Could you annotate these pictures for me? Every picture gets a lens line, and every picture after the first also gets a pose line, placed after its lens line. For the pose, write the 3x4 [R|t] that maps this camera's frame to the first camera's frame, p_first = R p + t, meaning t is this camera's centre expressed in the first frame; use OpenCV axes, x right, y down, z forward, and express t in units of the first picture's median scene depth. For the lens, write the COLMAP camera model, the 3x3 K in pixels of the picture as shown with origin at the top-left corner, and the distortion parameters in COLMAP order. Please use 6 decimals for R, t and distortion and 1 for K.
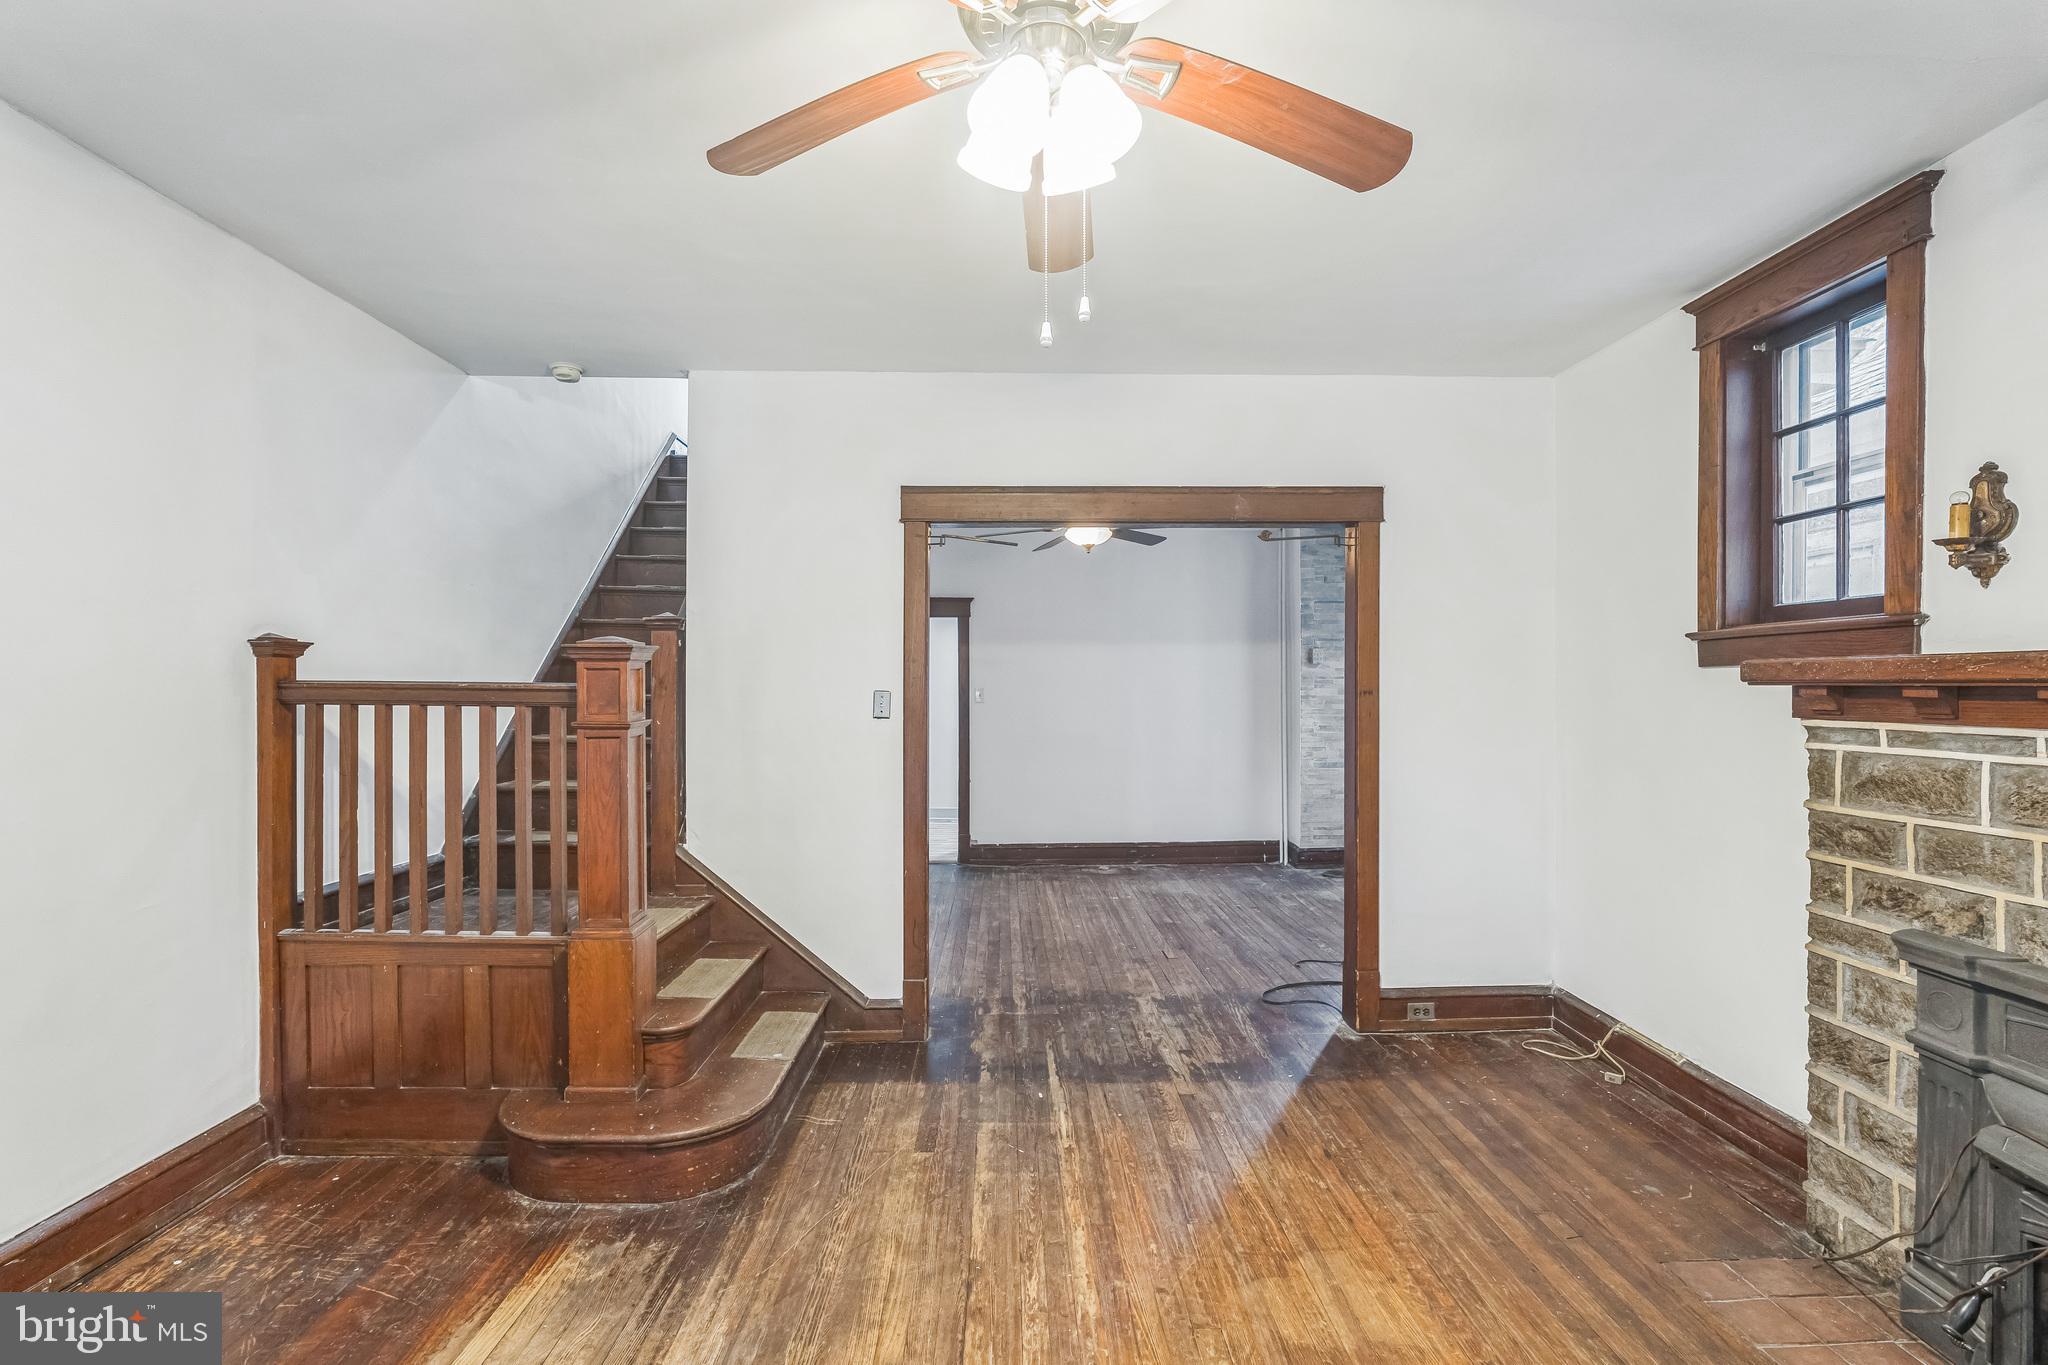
lens RADIAL K [[951.4, 0, 1017.6], [0, 951.4, 685.5], [0, 0, 1]] dist [-0.018724, 0.009236]
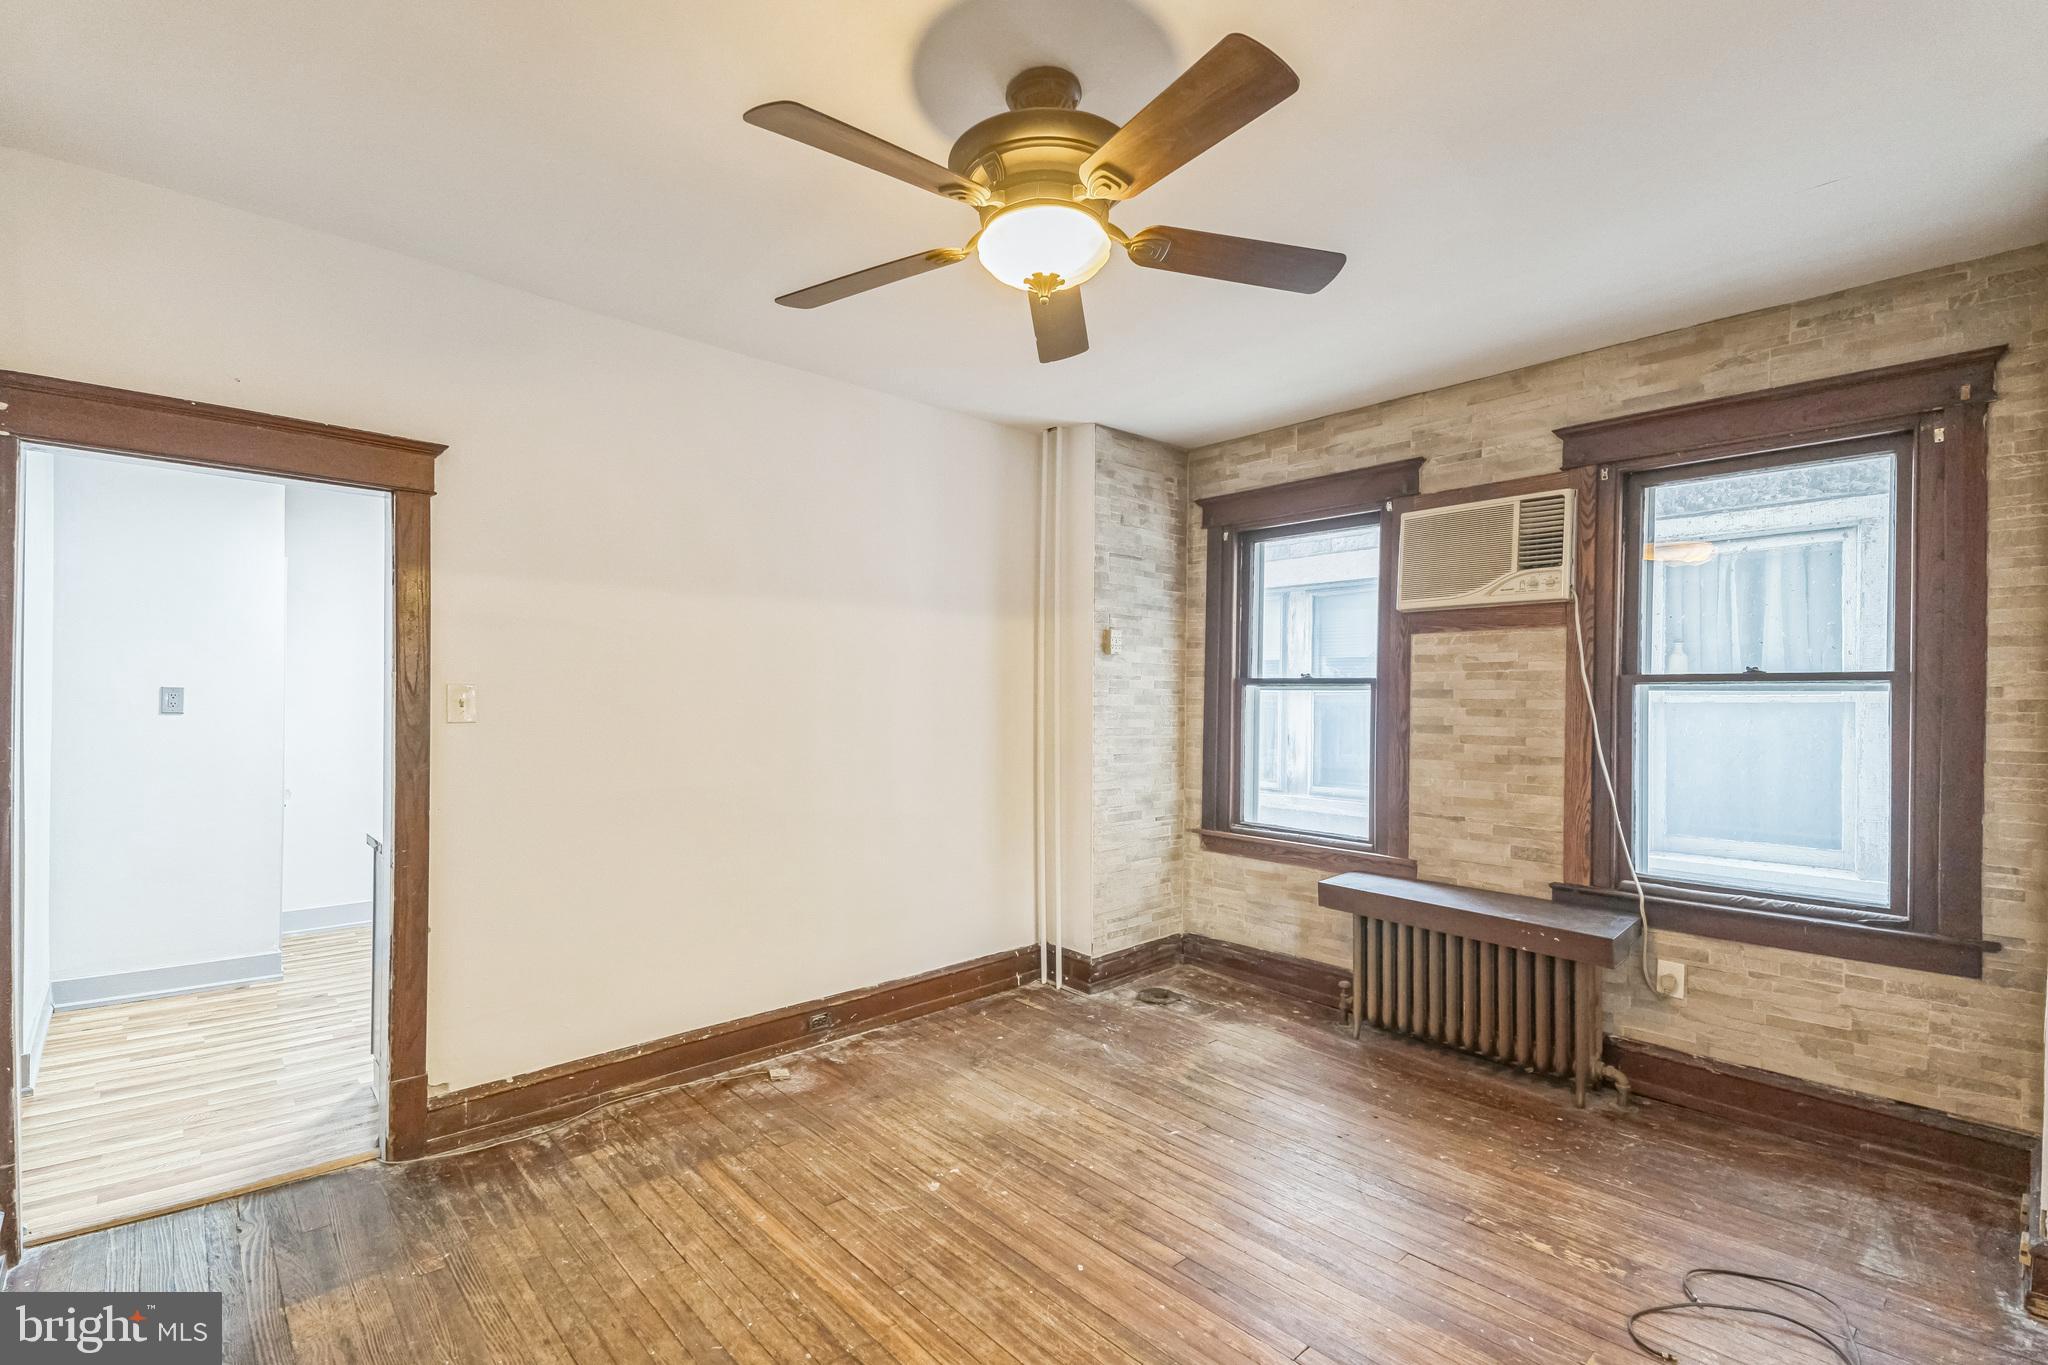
lens RADIAL K [[907.4, 0, 1021.6], [0, 907.4, 704.1], [0, 0, 1]] dist [0.046511, -0.001788]
pose [[0.753056, 0.003822, 0.657945, -0.297830], [-0.009768, 0.999938, 0.005372, 0.014821], [-0.657884, -0.010472, 0.753046, 1.450296]]
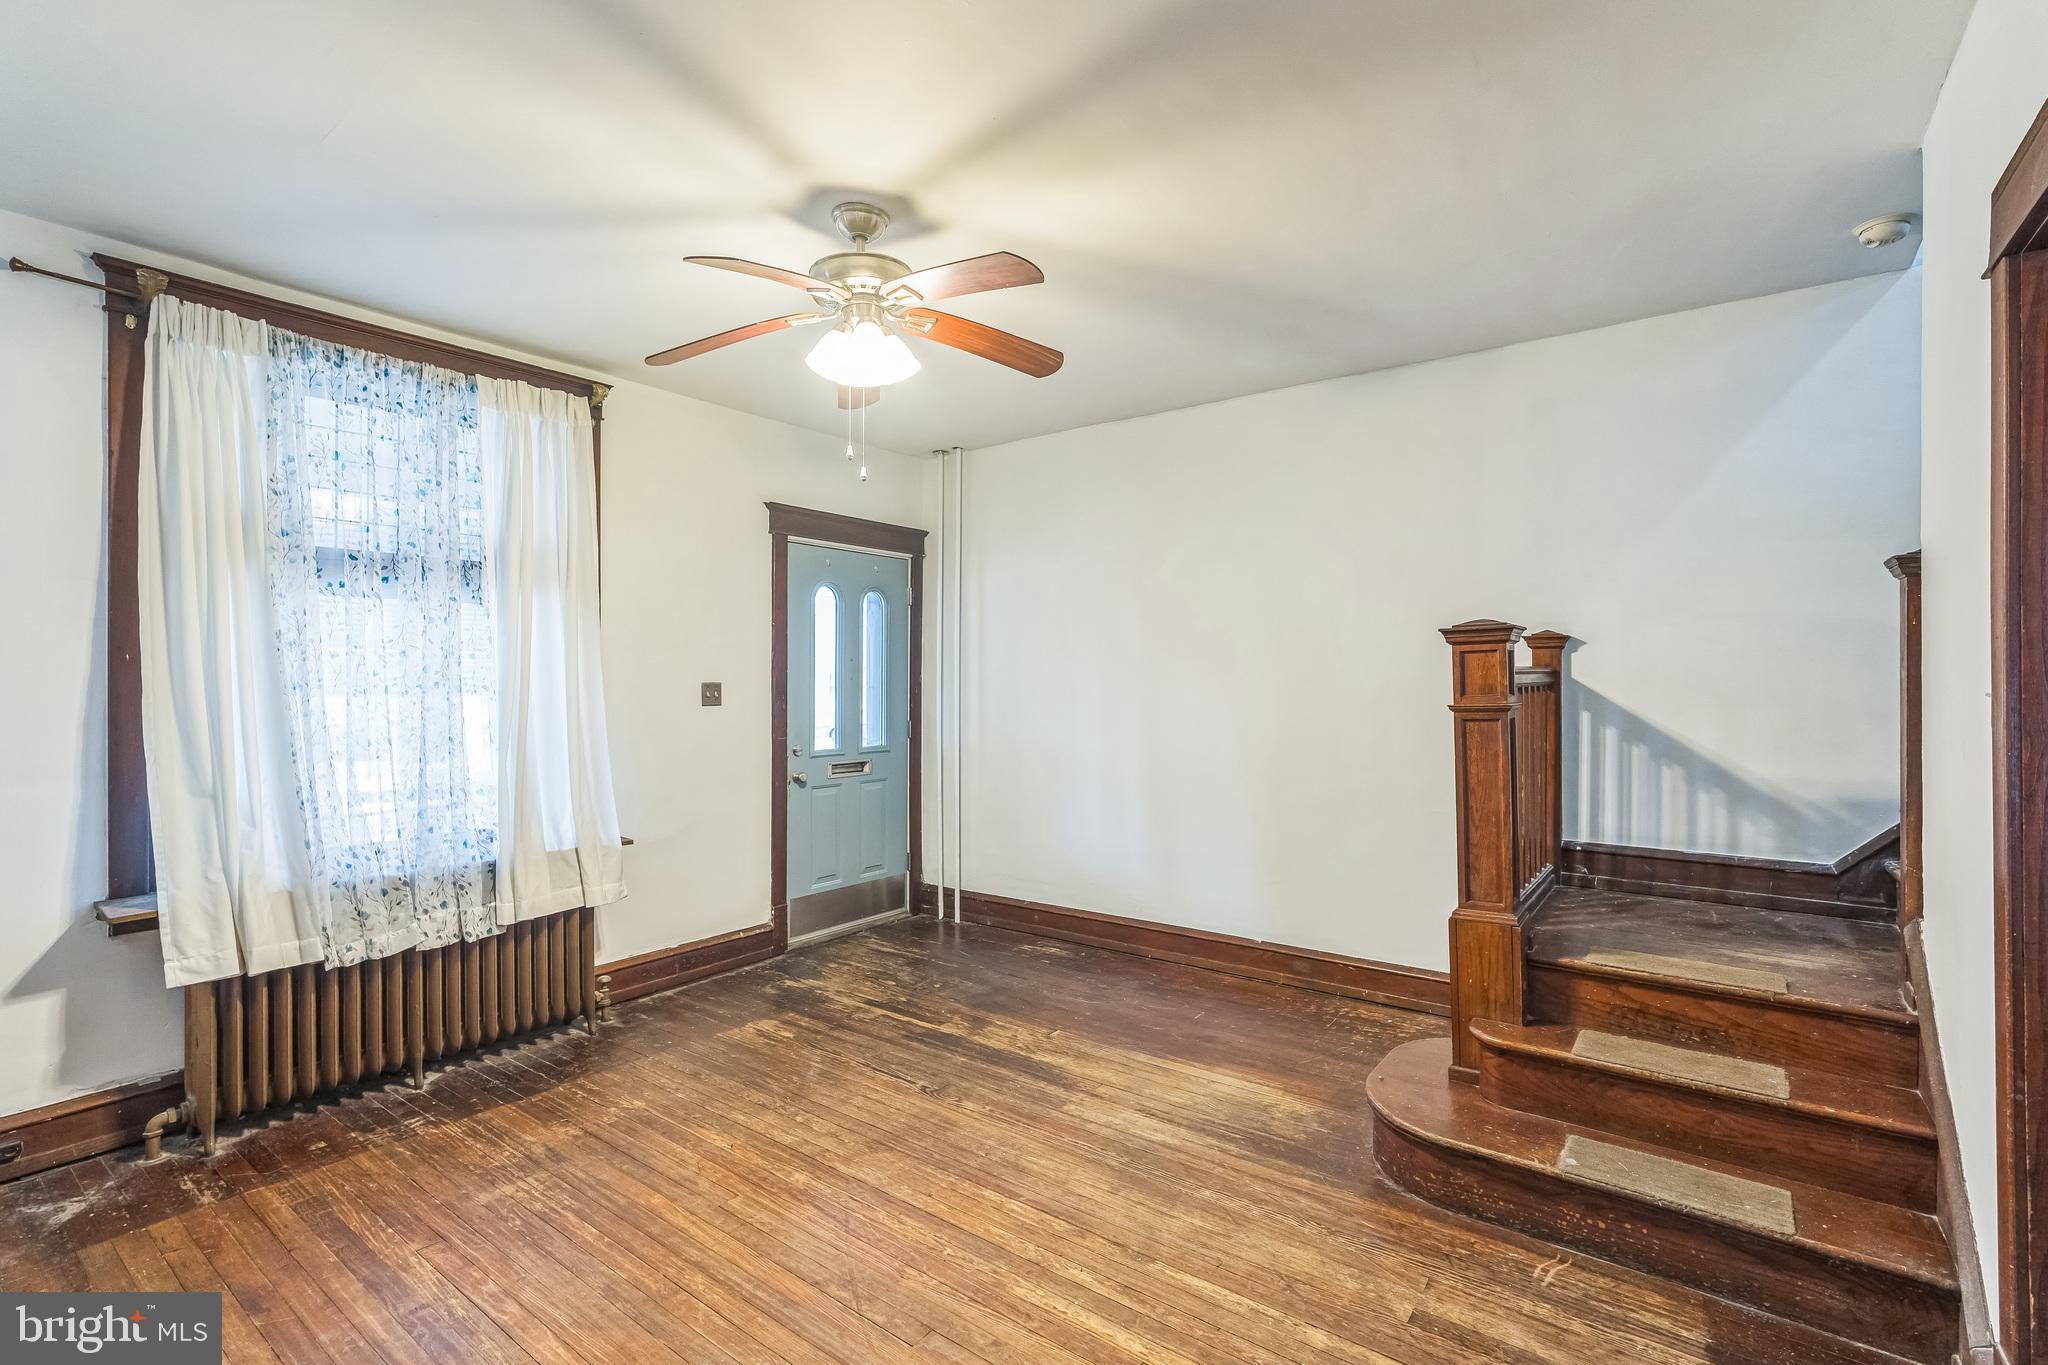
lens RADIAL K [[951.4, 0, 1026.4], [0, 951.4, 680.4], [0, 0, 1]] dist [-0.018724, 0.009236]
pose [[-0.616489, 0.001193, -0.787363, 0.629536], [0.005143, 0.999984, -0.002512, 0.013660], [0.787347, -0.005598, -0.616485, 1.190848]]
